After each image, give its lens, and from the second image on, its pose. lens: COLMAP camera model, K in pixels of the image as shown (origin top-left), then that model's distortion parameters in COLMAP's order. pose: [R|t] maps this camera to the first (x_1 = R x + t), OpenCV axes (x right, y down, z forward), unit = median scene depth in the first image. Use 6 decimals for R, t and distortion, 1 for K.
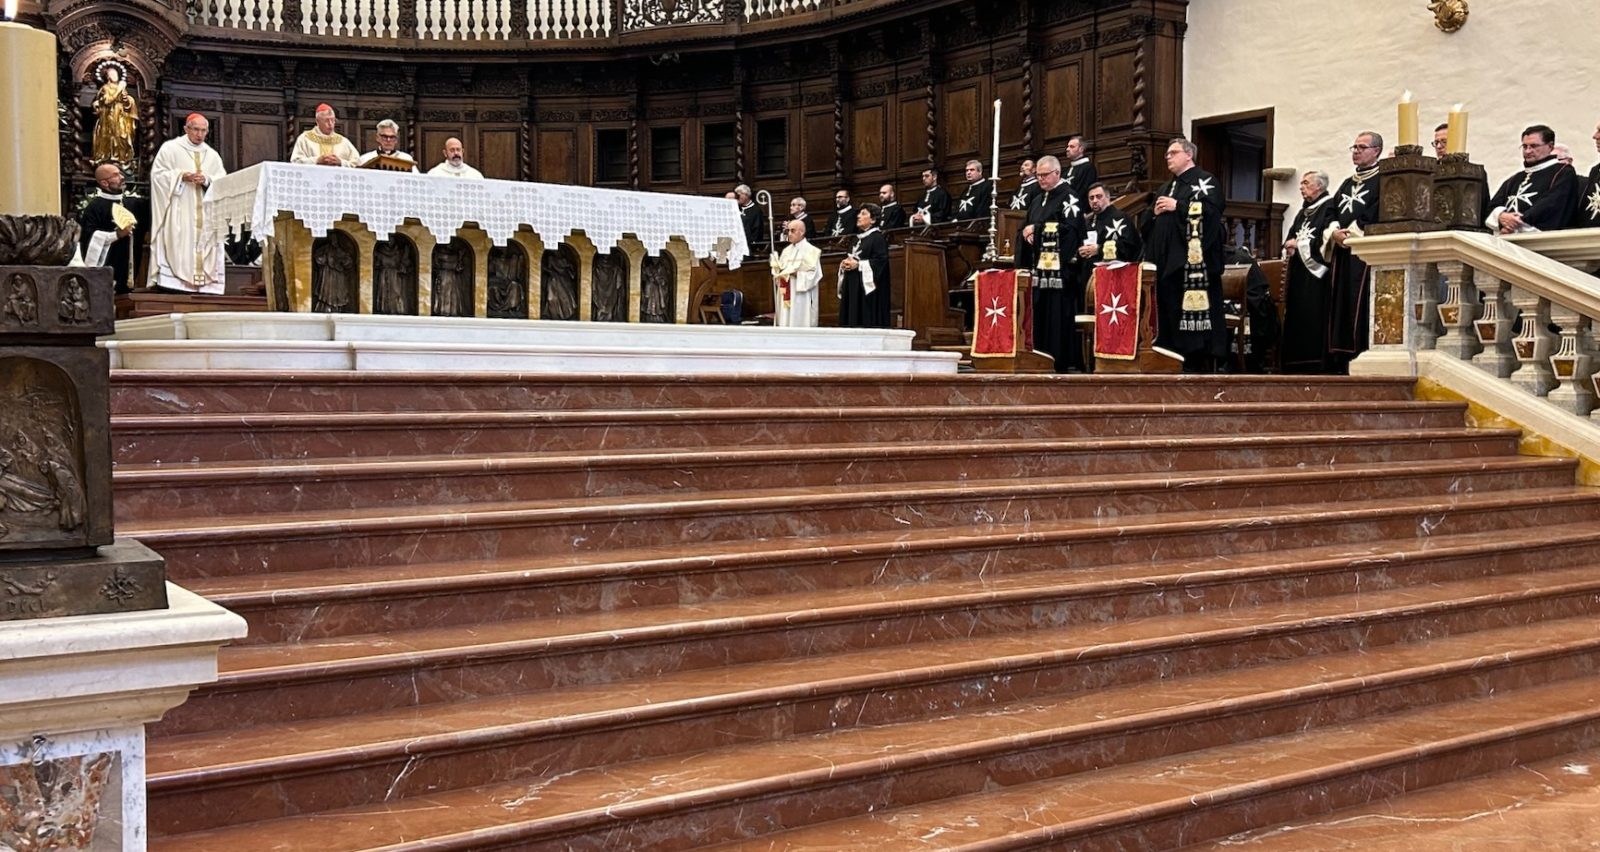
lens RADIAL K [[1548.9, 0, 799.6], [0, 1548.9, 436.4], [0, 0, 1]] dist [-0.039375, 0.000000]
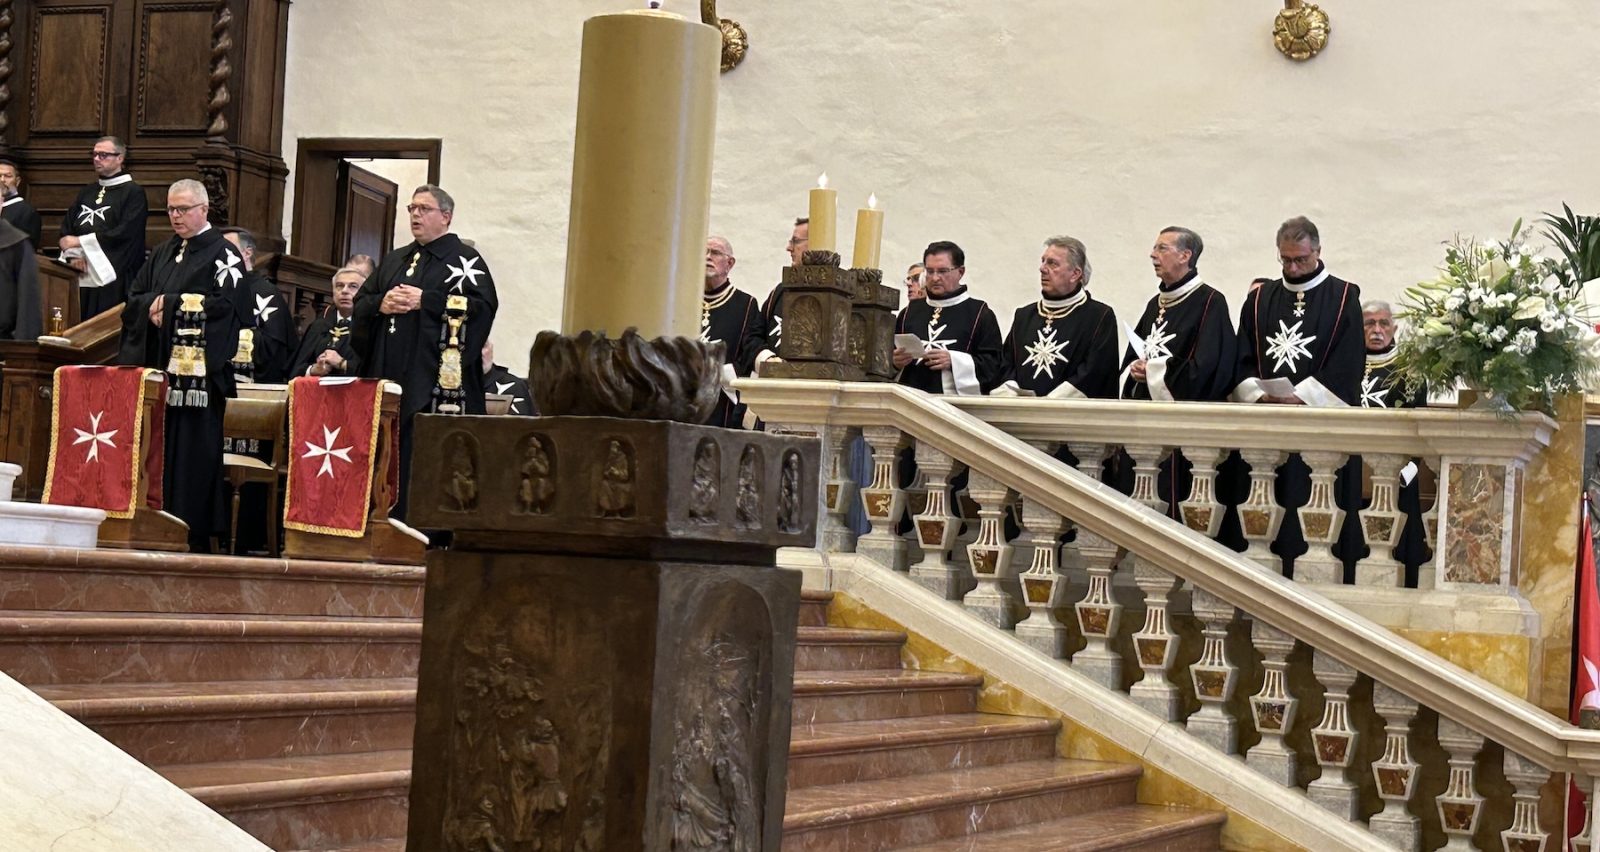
lens RADIAL K [[2653.8, 0, 800.5], [0, 2653.8, 421.7], [0, 0, 1]] dist [0.072449, 0.000000]
pose [[0.811274, 0.080377, 0.579115, -0.254420], [-0.033670, 0.995284, -0.090970, -0.005667], [-0.583696, 0.054302, 0.810155, 0.048033]]
